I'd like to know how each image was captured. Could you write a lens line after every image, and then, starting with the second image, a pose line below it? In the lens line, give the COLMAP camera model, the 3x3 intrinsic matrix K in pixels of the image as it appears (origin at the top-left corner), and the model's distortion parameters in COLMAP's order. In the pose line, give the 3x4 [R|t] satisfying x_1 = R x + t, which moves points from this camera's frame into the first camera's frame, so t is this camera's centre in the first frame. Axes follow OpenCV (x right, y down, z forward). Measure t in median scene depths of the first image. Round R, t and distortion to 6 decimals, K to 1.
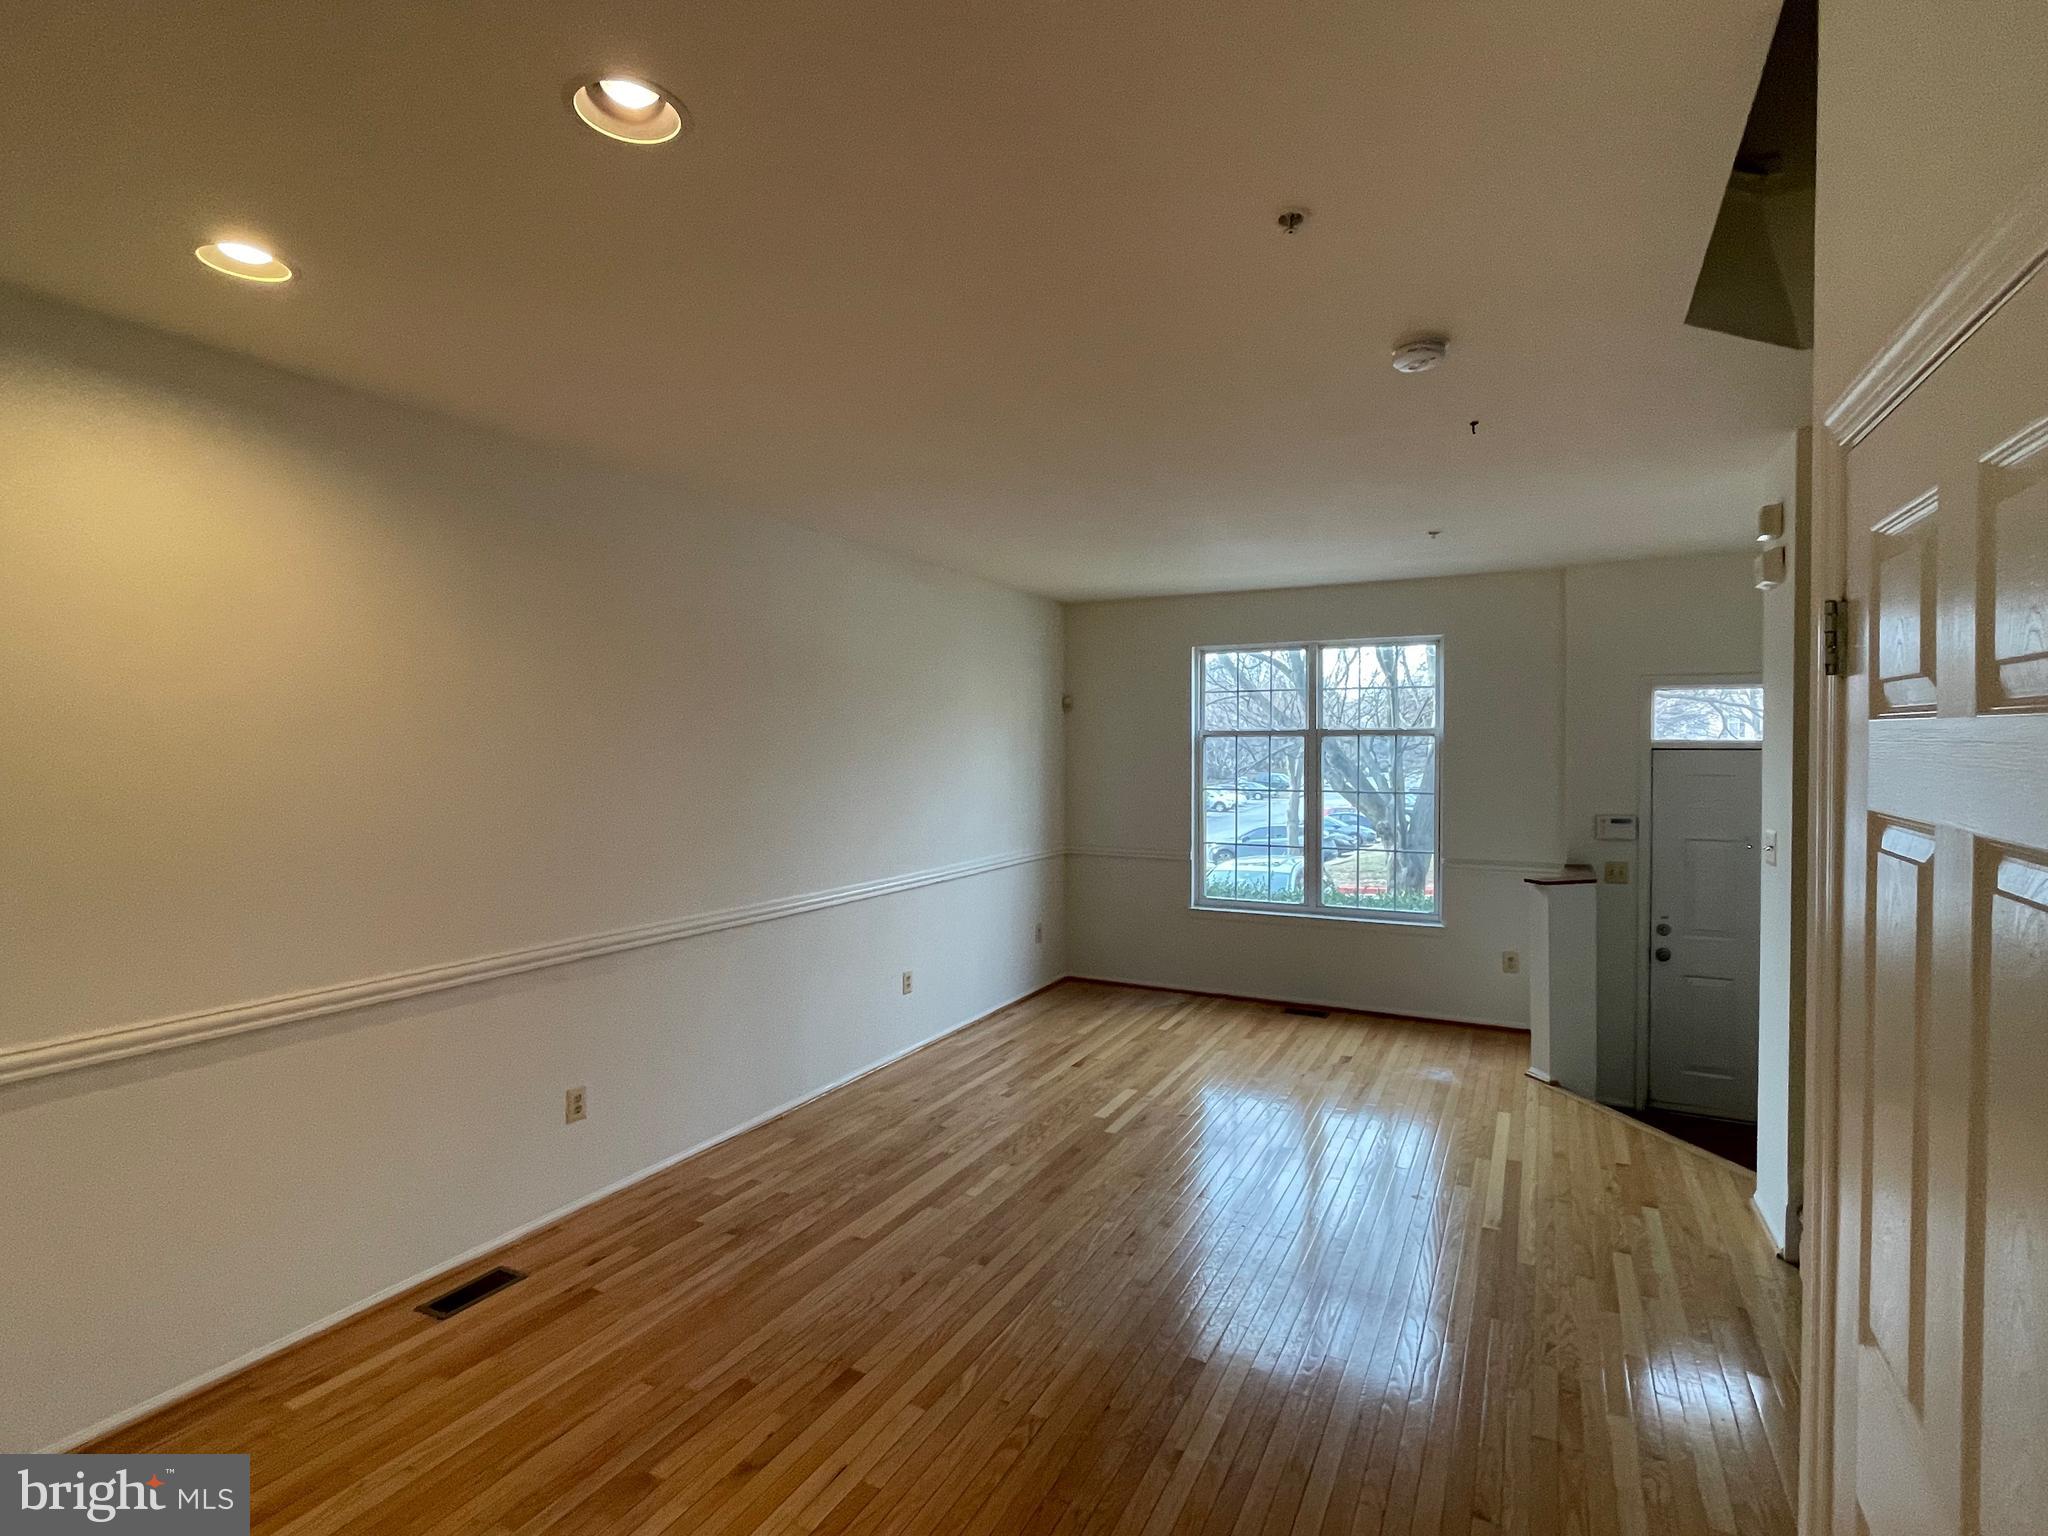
lens RADIAL K [[1007.8, 0, 1018.8], [0, 1007.8, 767.1], [0, 0, 1]] dist [-0.005207, -0.001151]
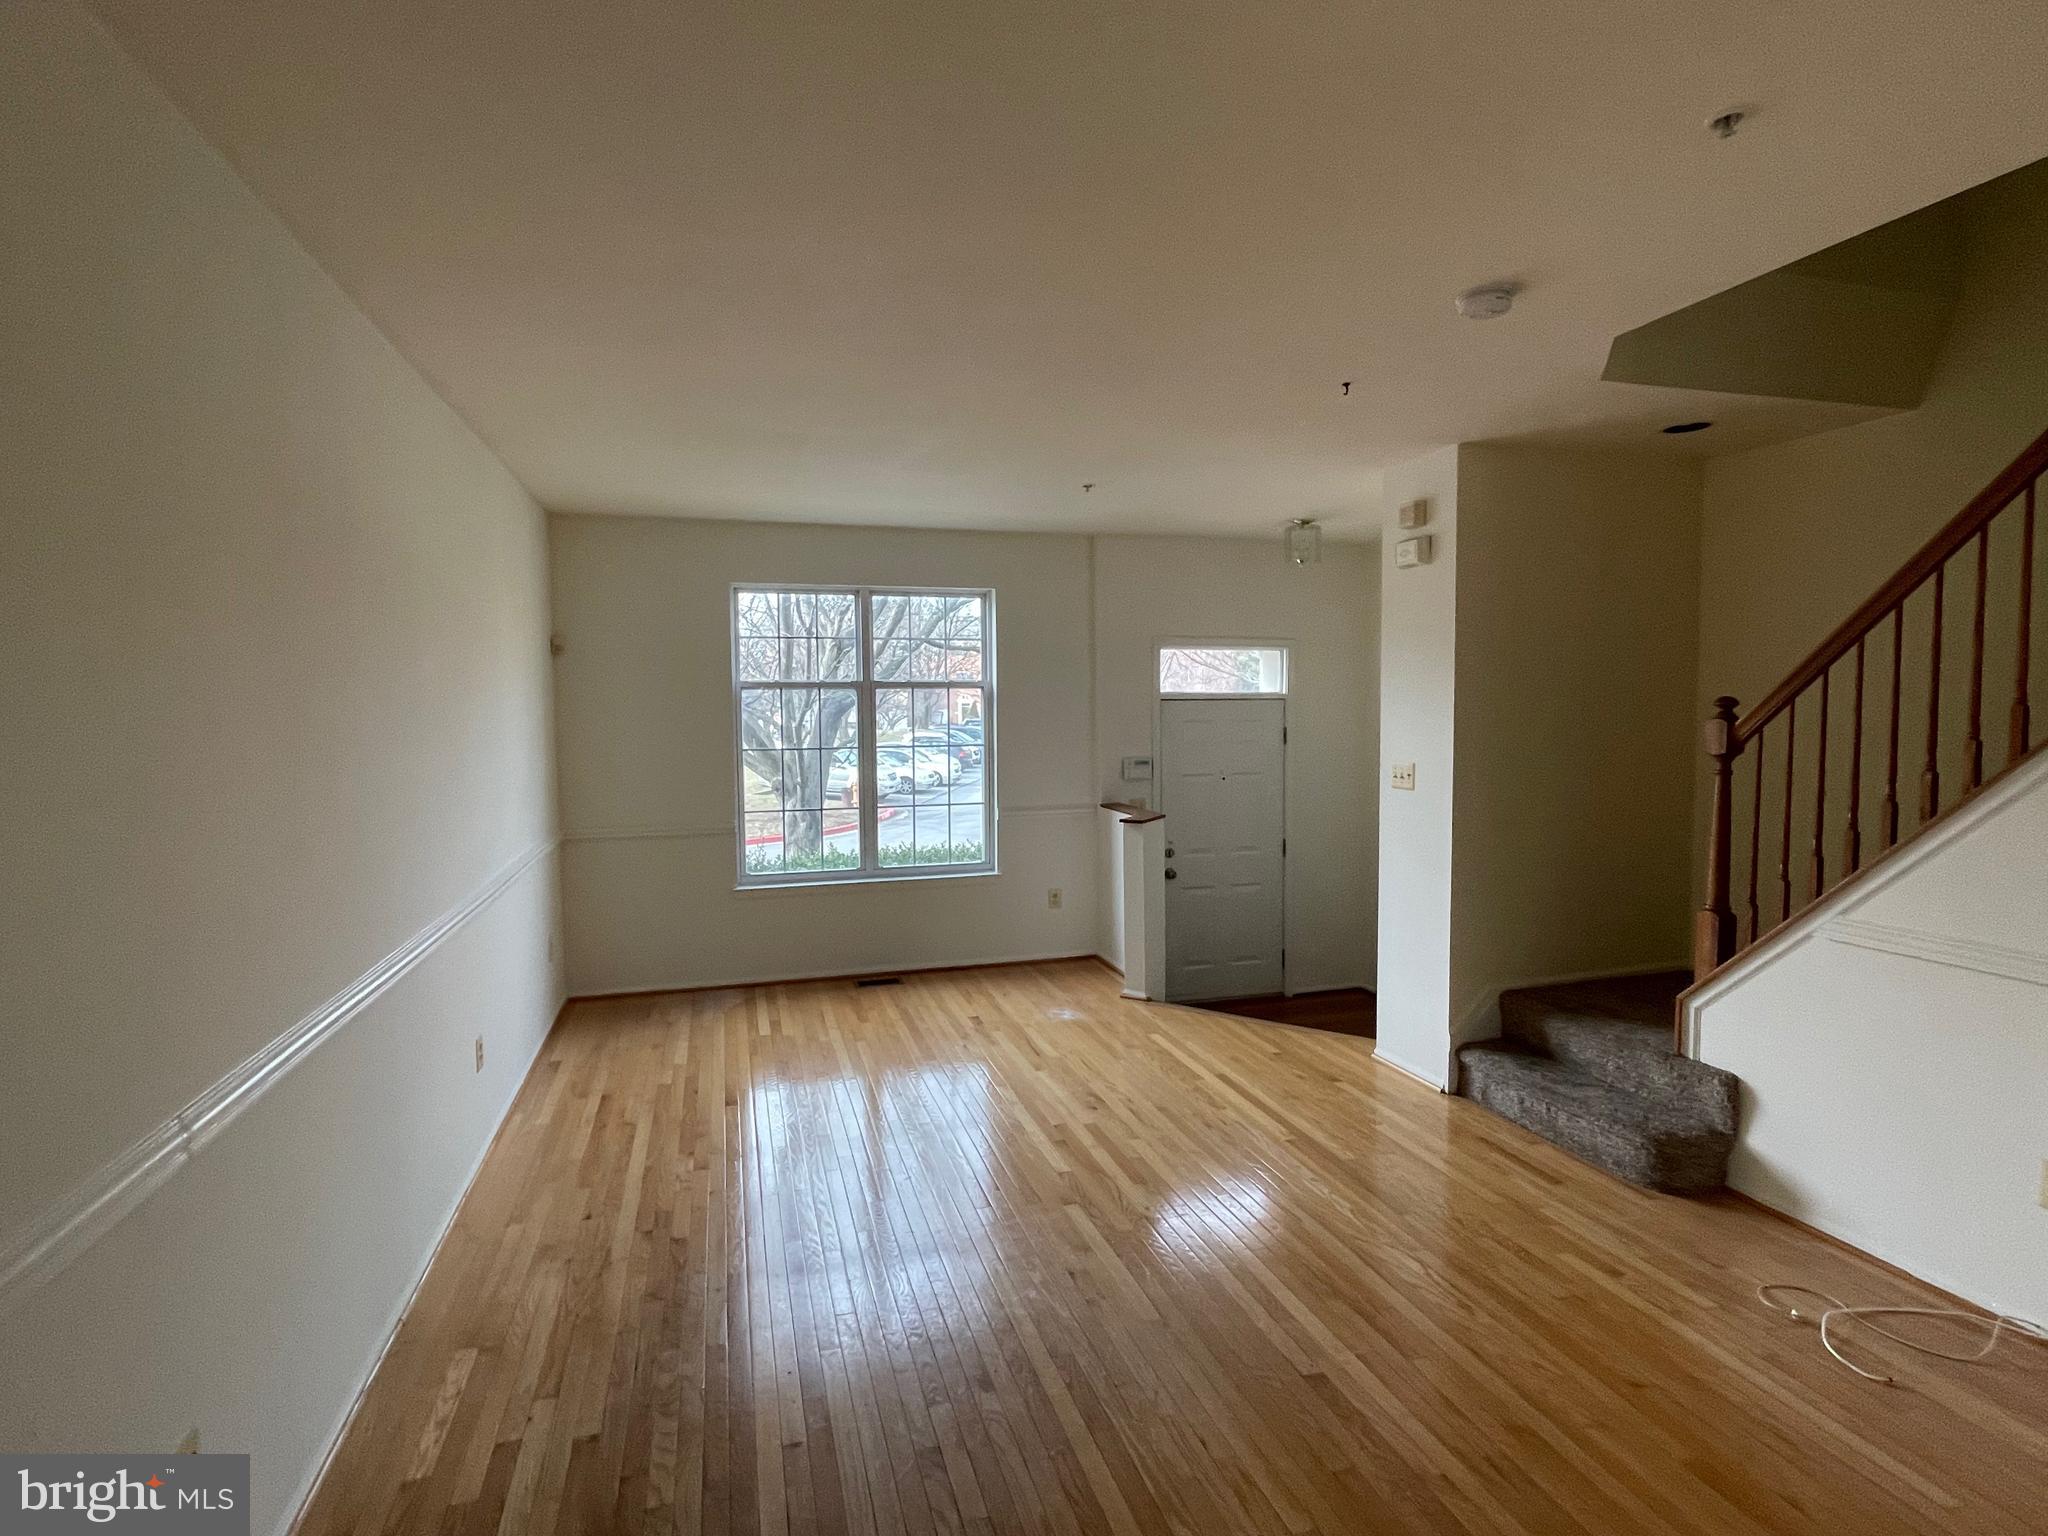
lens RADIAL K [[1007.8, 0, 1019.0], [0, 1007.8, 761.9], [0, 0, 1]] dist [-0.005207, -0.001151]
pose [[0.724197, -0.047246, 0.687973, -0.280665], [0.021402, 0.998710, 0.046057, -0.003183], [-0.689261, -0.018631, 0.724273, 0.249042]]
